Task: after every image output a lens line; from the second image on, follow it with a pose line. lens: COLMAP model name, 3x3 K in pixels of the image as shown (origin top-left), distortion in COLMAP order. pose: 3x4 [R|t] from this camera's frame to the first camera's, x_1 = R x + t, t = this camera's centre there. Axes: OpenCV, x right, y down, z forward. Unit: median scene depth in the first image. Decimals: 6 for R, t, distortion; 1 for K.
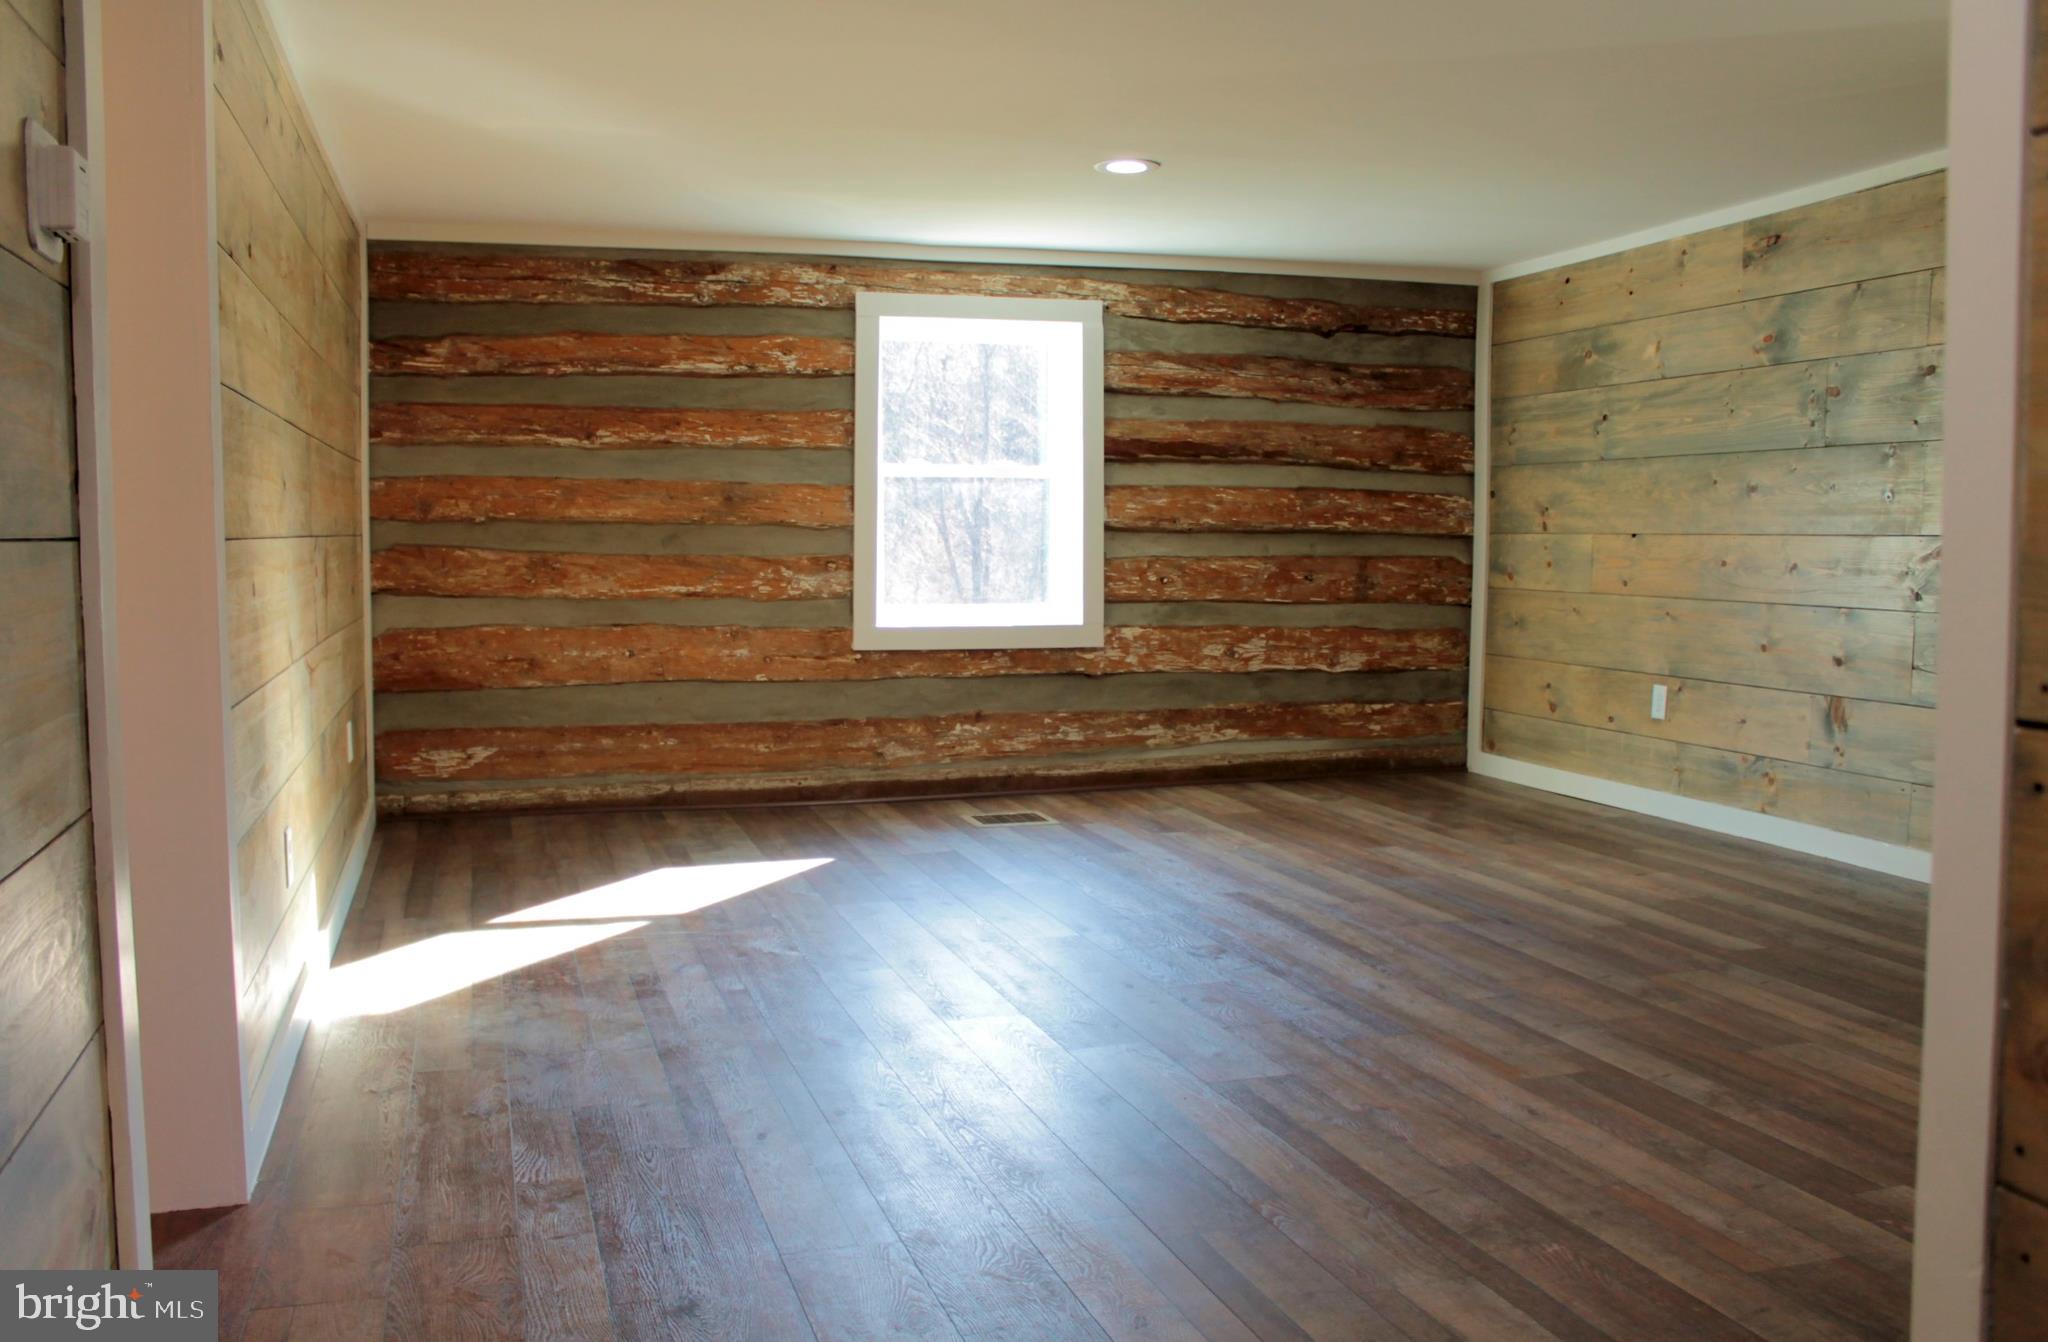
lens RADIAL K [[1779.6, 0, 1024.0], [0, 1779.6, 671.0], [0, 0, 1]] dist [-0.167896, 0.163683]
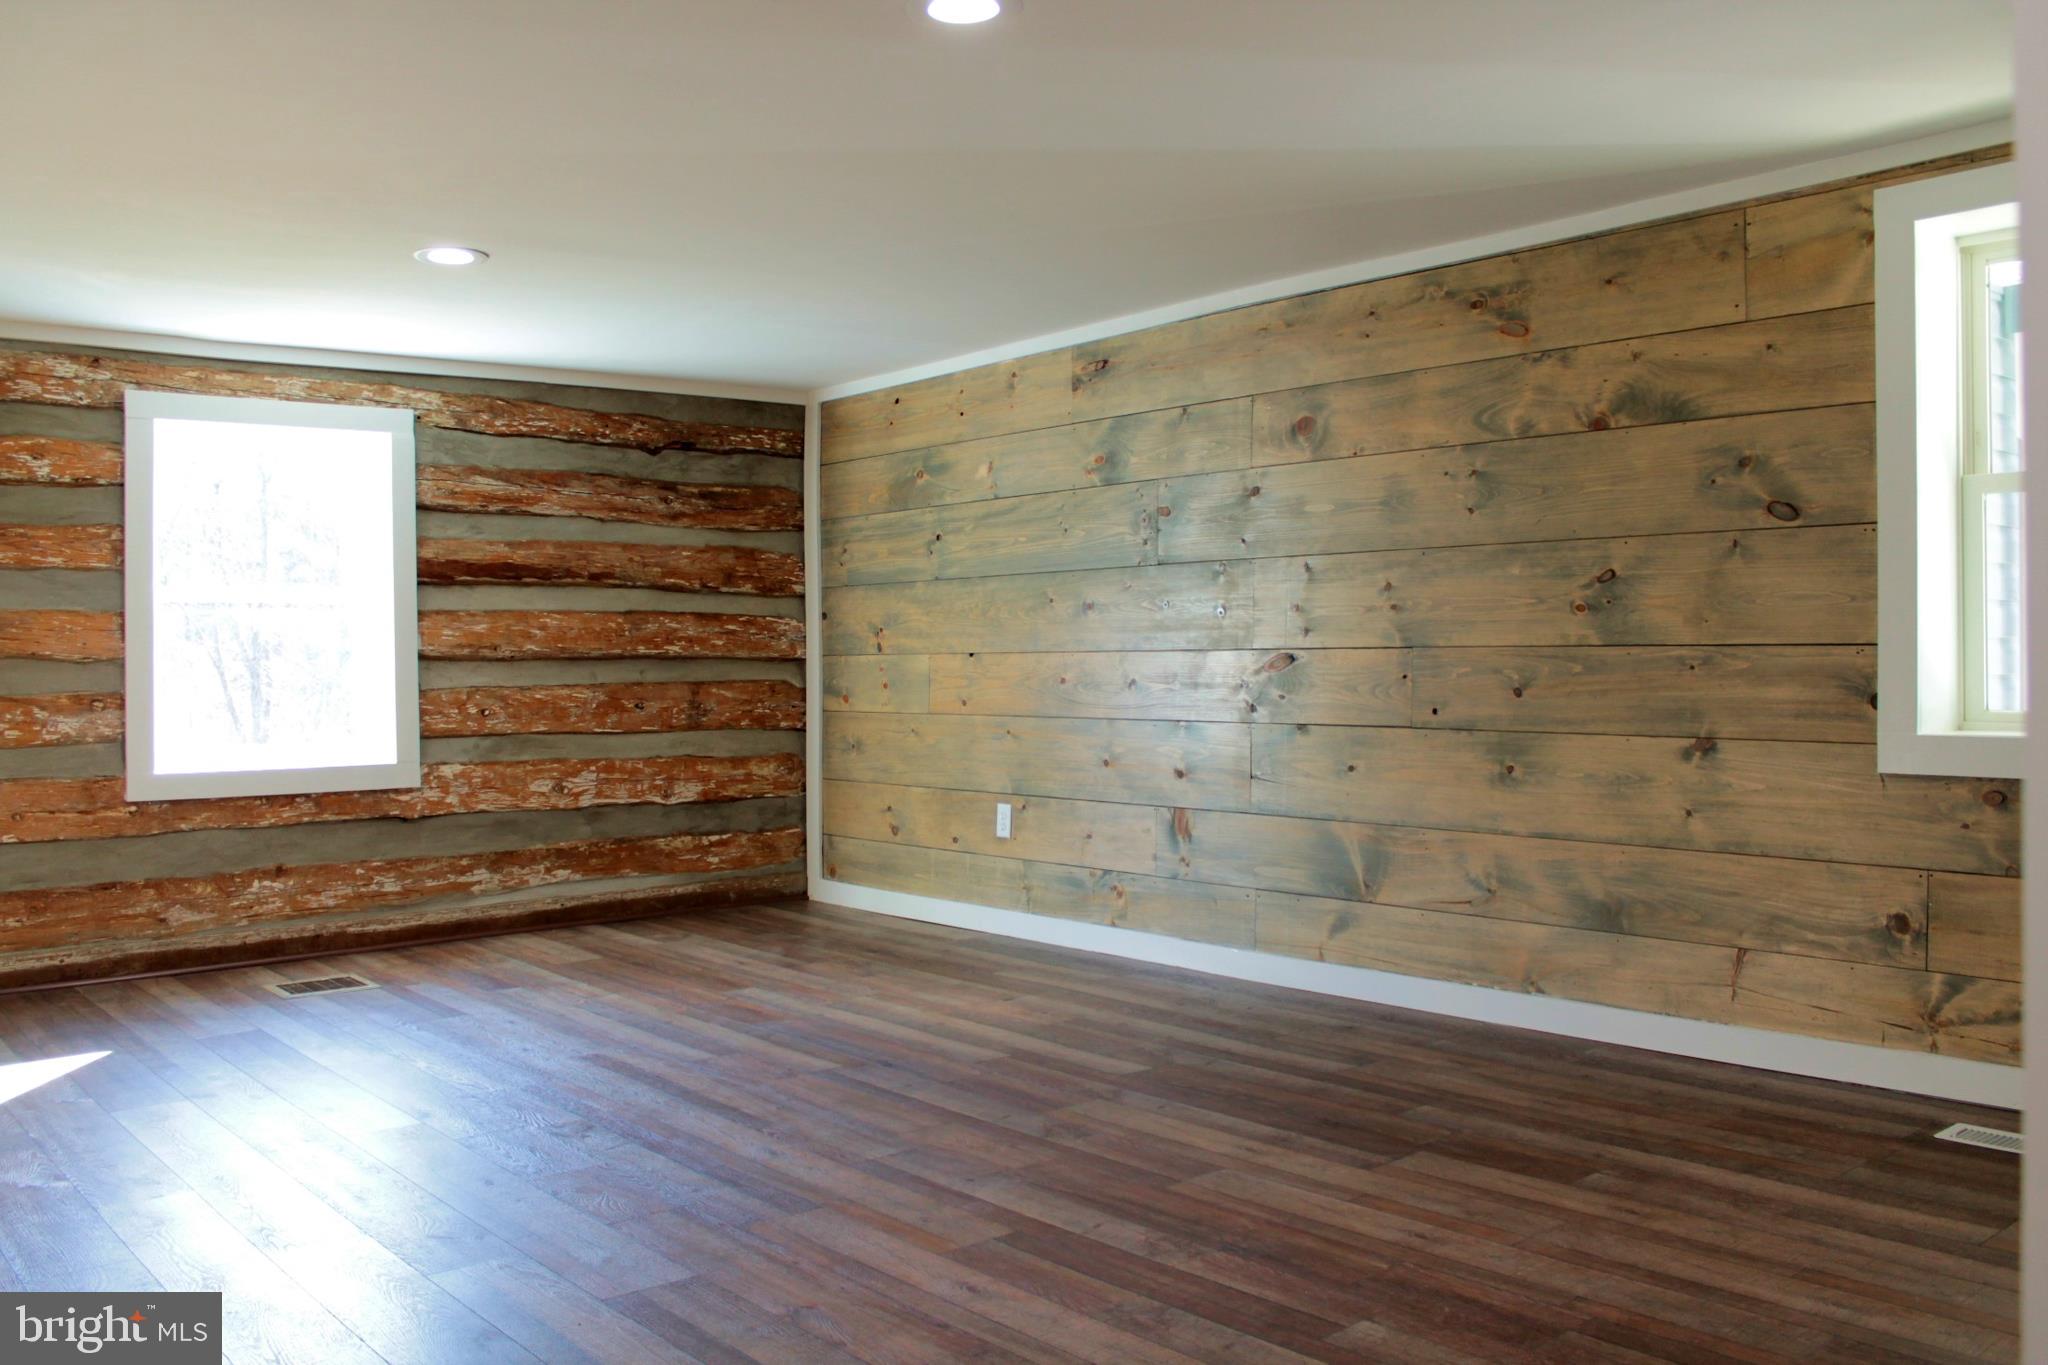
lens RADIAL K [[1736.6, 0, 1024.0], [0, 1736.6, 682.5], [0, 0, 1]] dist [-0.165425, 0.148815]
pose [[0.920037, -0.018184, 0.391410, -0.012400], [0.043212, 0.997538, -0.055229, -0.005807], [-0.389442, 0.067726, 0.918558, 0.078618]]
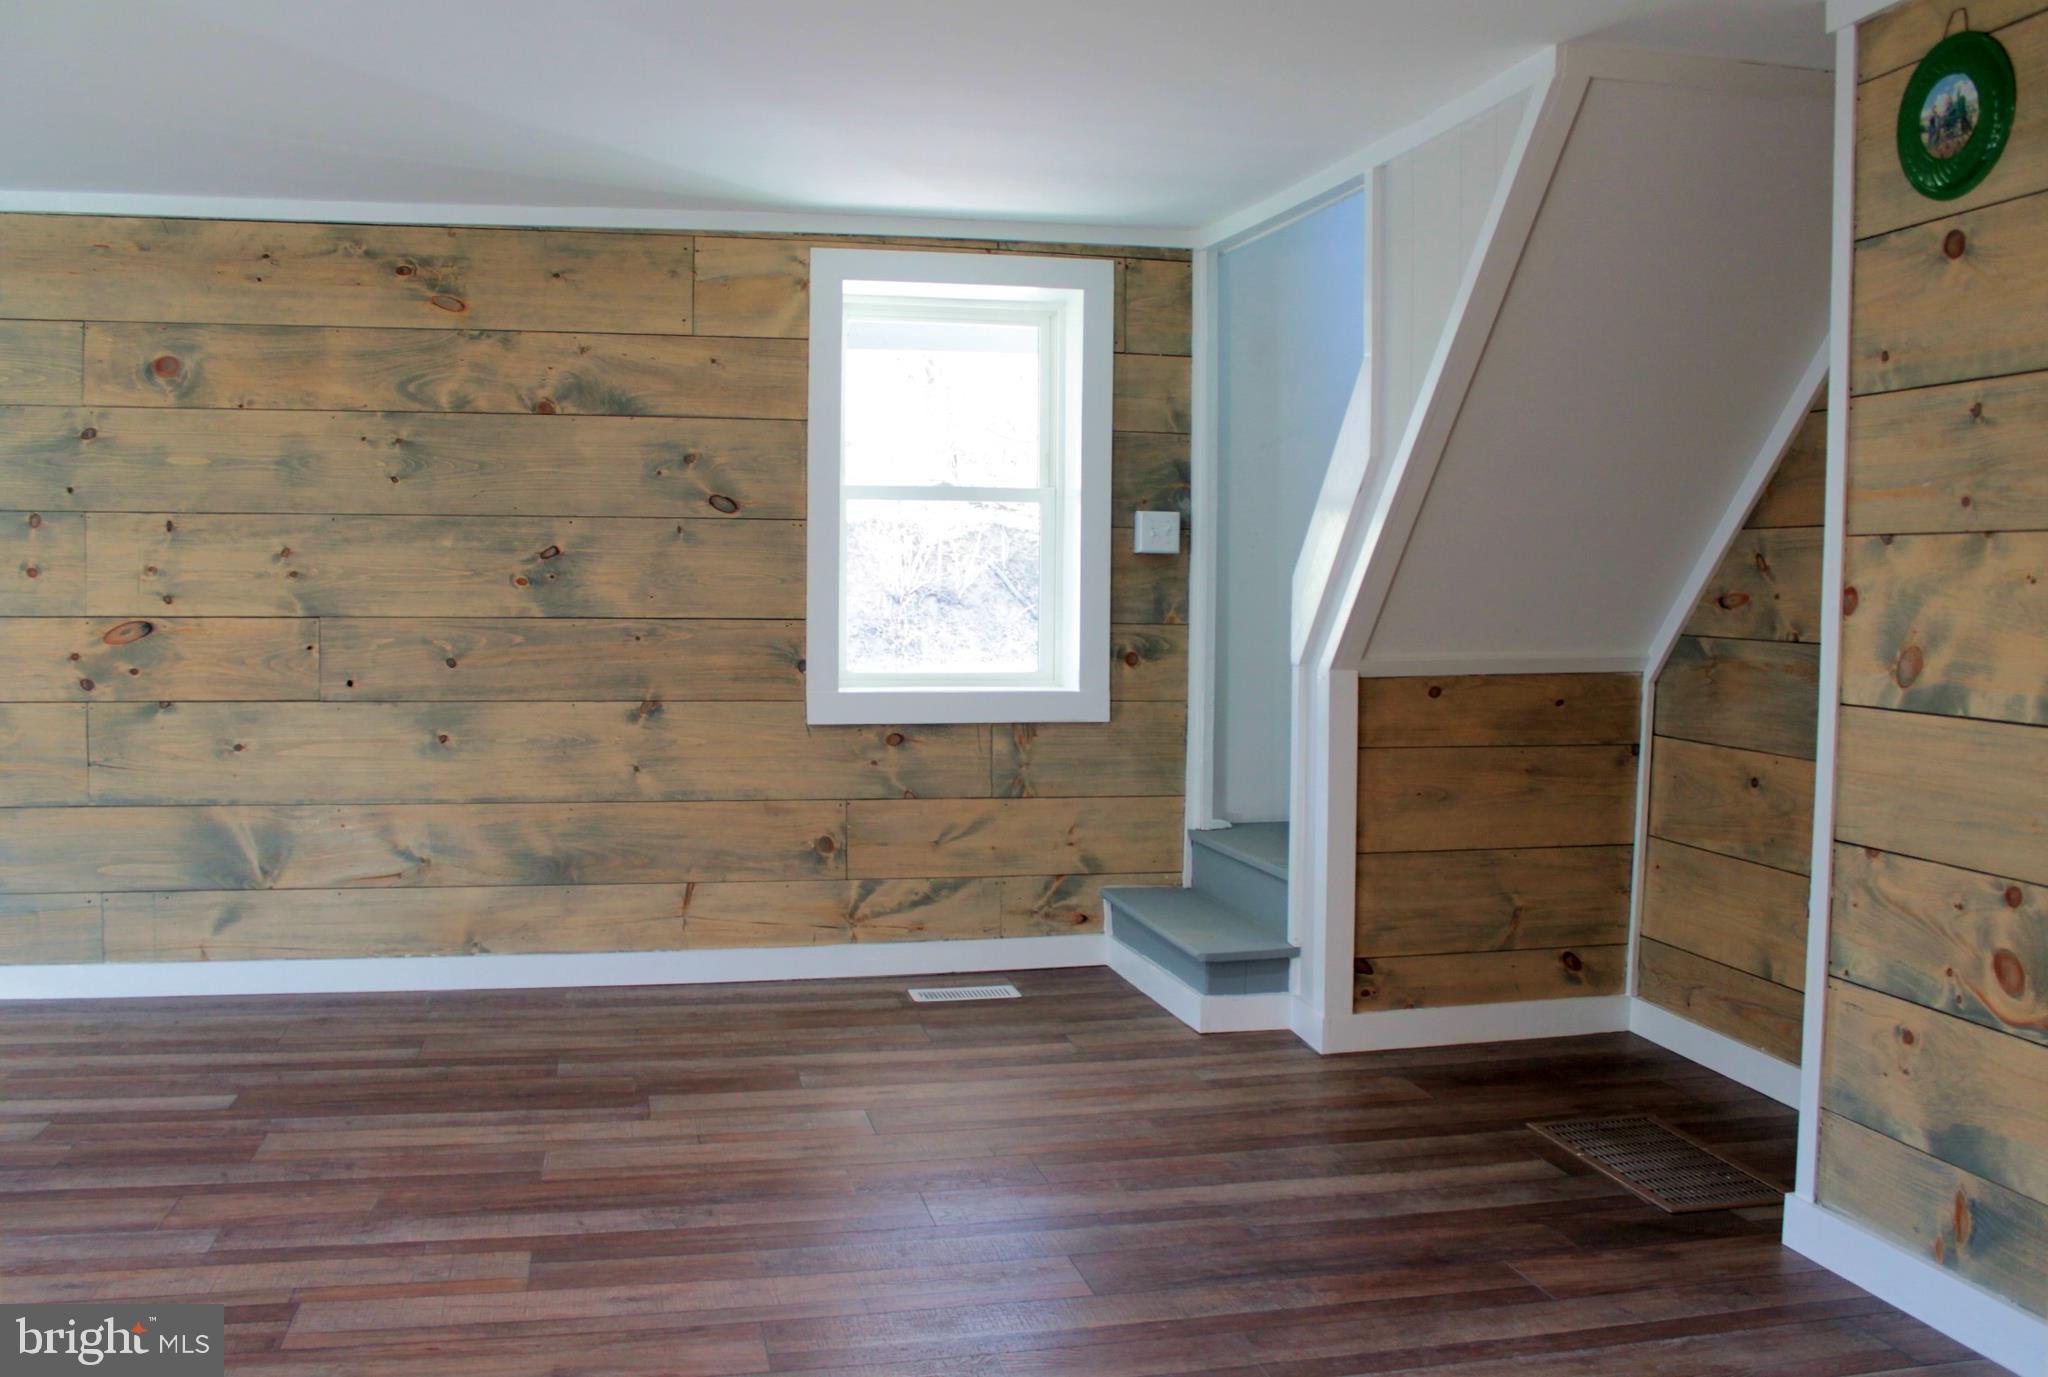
lens RADIAL K [[1794.9, 0, 1024.0], [0, 1794.9, 688.5], [0, 0, 1]] dist [-0.134694, 0.095006]
pose [[0.089139, -0.052927, 0.994612, -0.281668], [0.070857, 0.996394, 0.046671, -0.040766], [-0.993496, 0.066315, 0.092567, 0.357704]]
